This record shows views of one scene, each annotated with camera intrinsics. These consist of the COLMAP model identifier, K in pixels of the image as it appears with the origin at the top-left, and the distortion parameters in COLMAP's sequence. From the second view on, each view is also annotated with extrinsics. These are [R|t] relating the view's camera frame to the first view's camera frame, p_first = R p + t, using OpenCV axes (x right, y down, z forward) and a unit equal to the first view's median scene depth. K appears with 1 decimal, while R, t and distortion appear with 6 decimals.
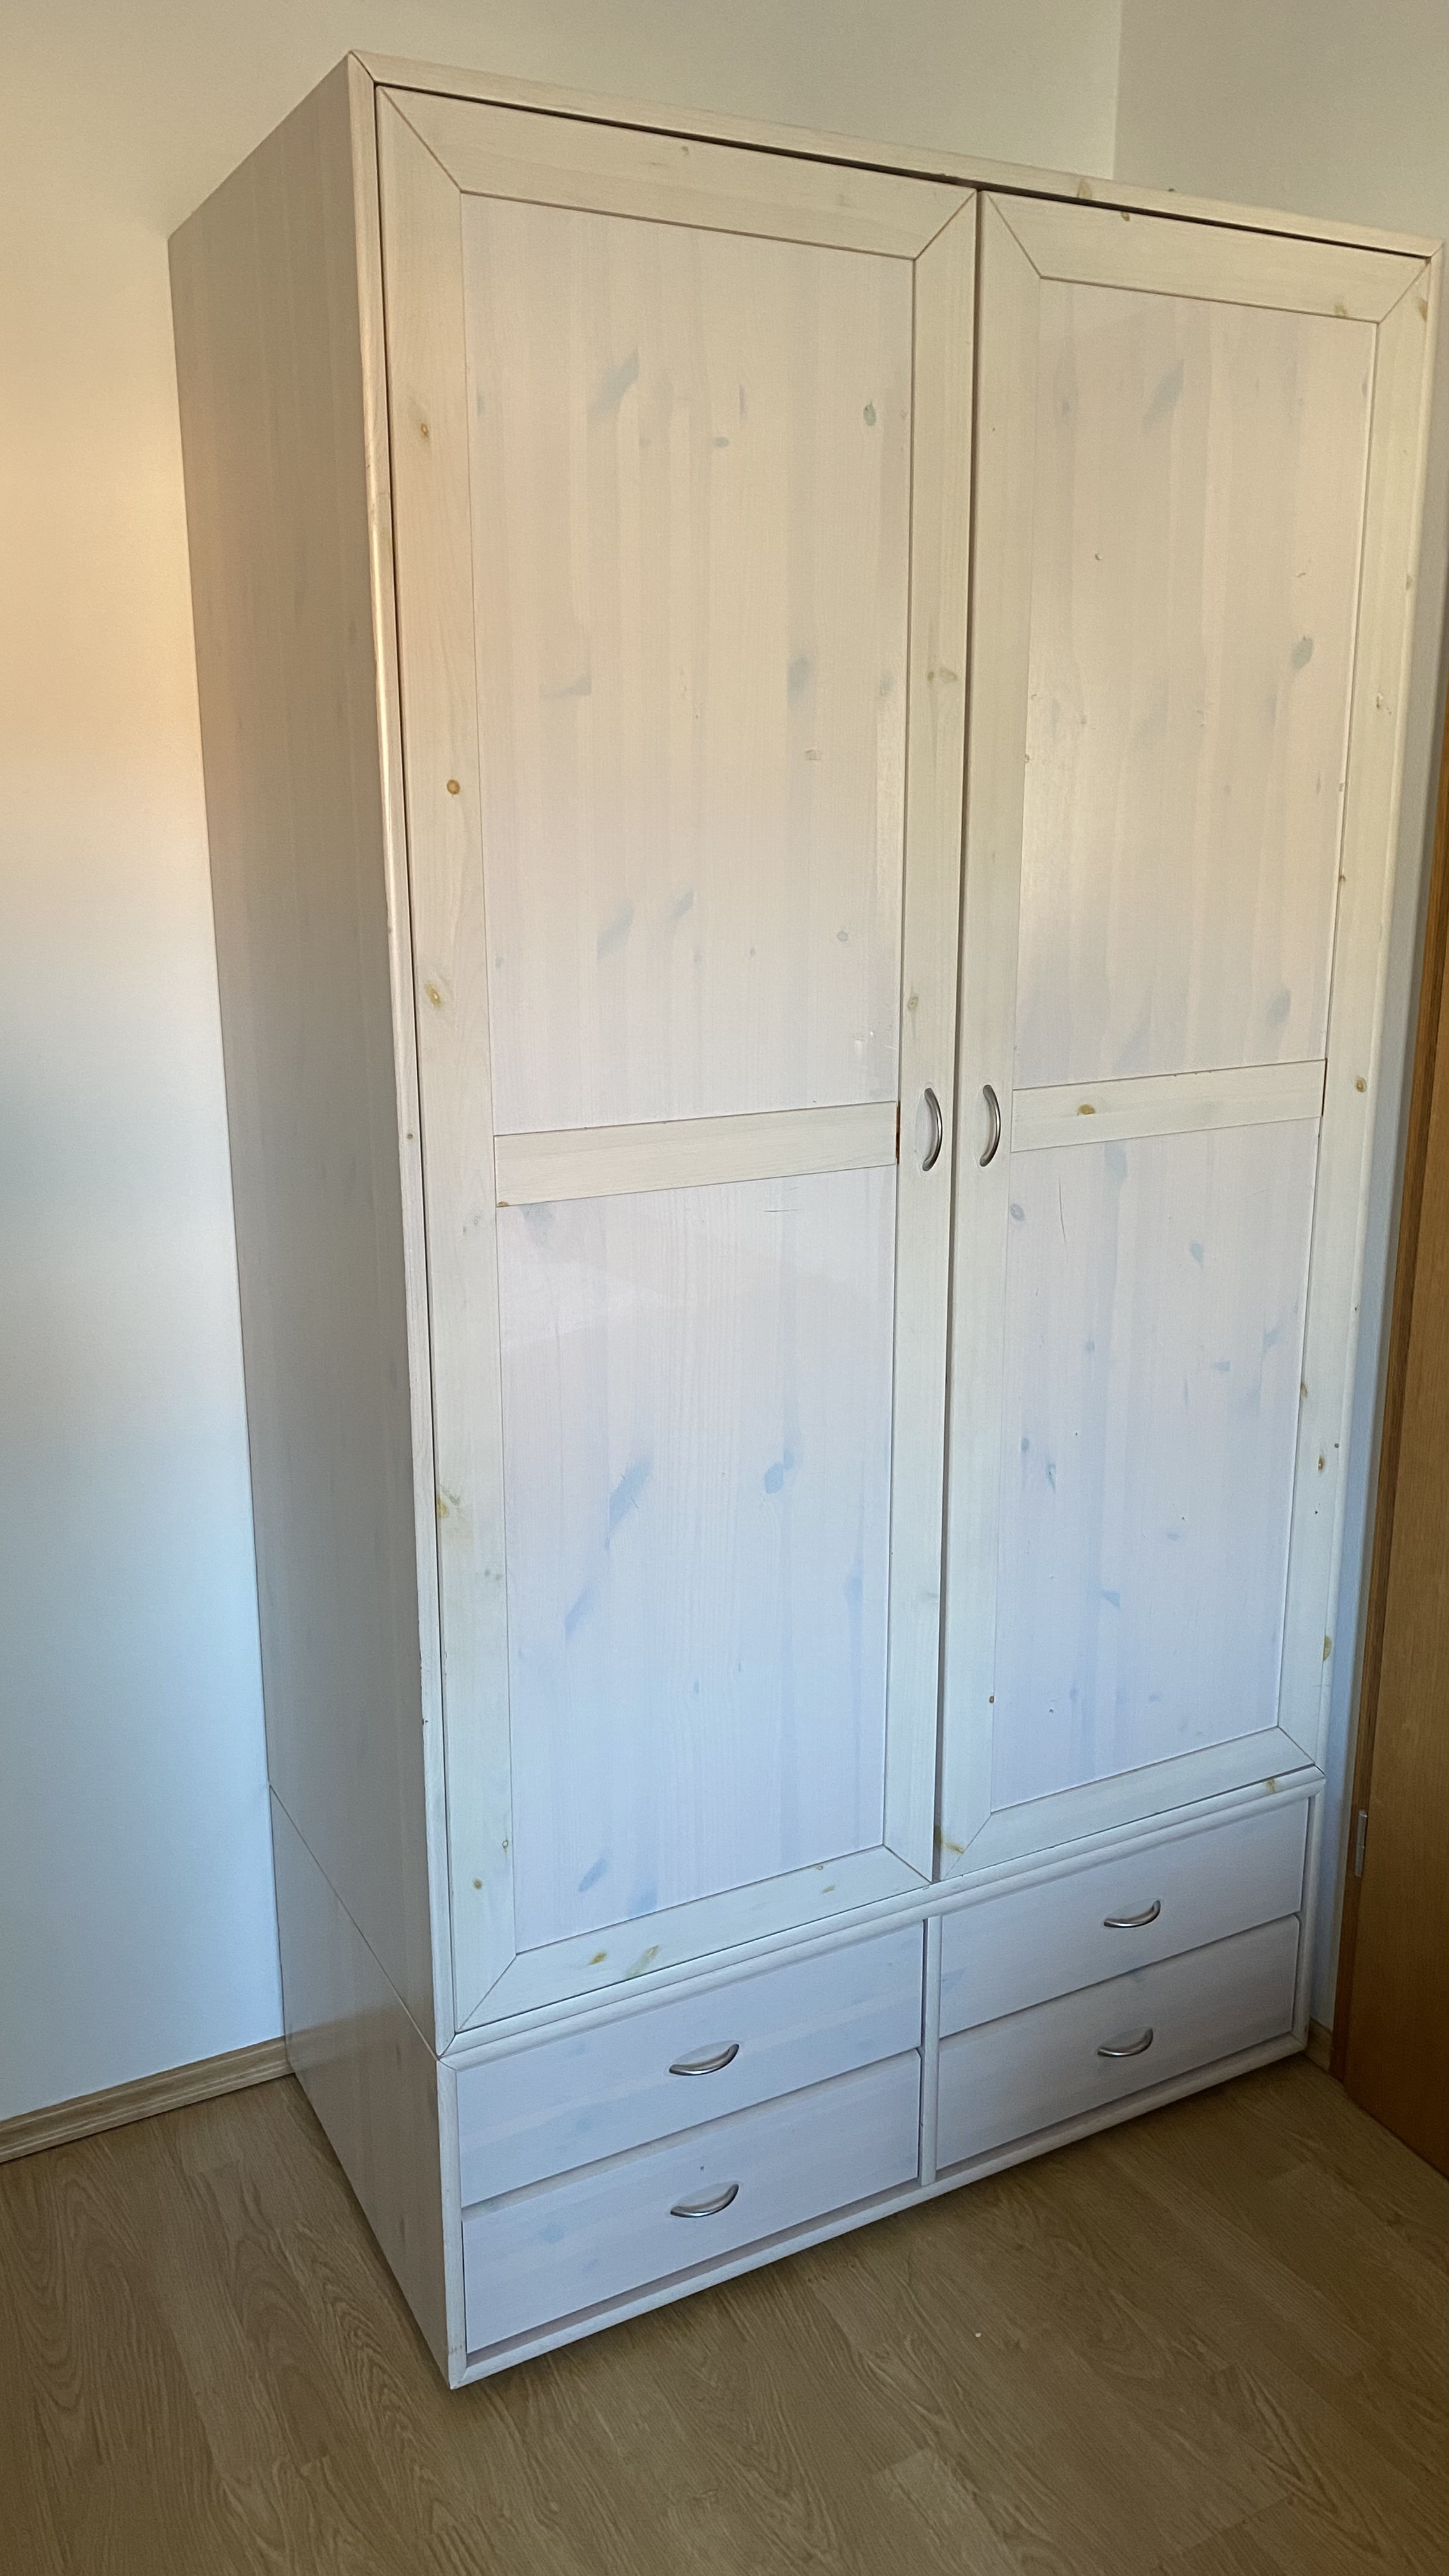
lens RADIAL K [[1970.9, 0, 731.3], [0, 1970.9, 1291.8], [0, 0, 1]] dist [0.040138, -0.018840]
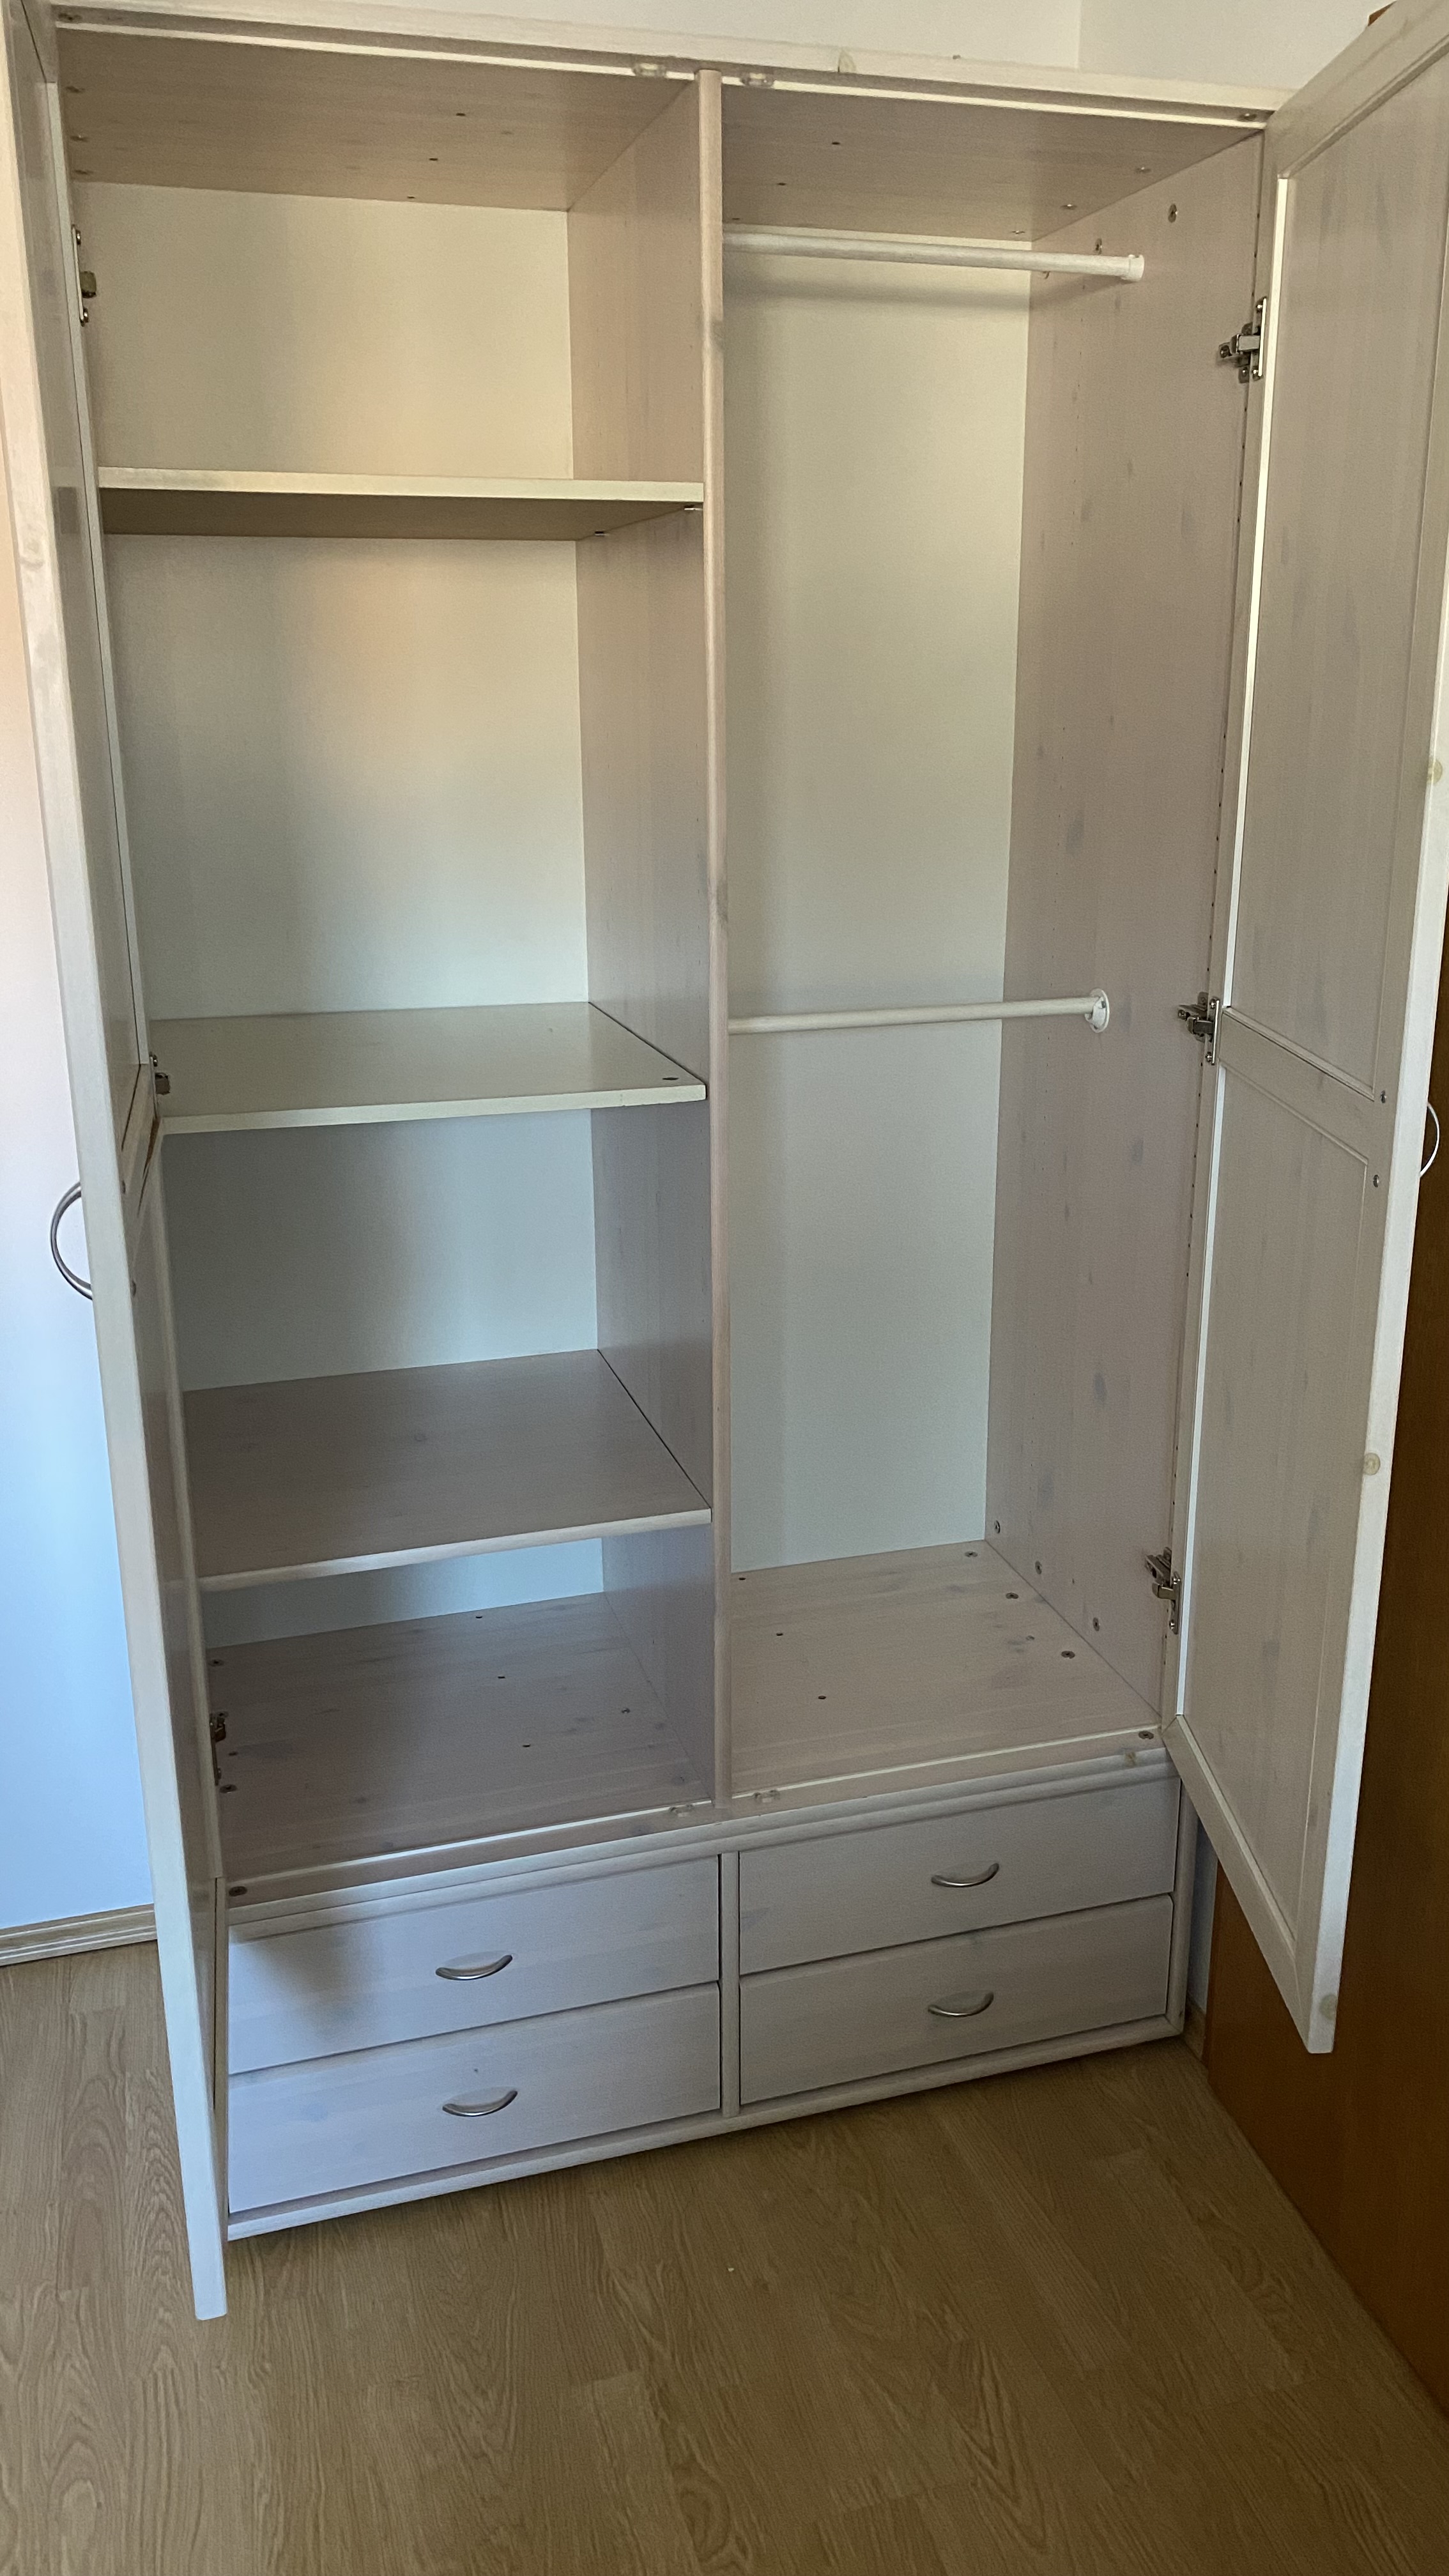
lens RADIAL K [[1970.9, 0, 732.2], [0, 1970.9, 1278.0], [0, 0, 1]] dist [0.040138, -0.018840]
pose [[0.978671, 0.053961, -0.198221, 0.290706], [-0.046108, 0.997966, 0.044024, -0.016700], [0.200193, -0.033945, 0.979168, 0.038787]]
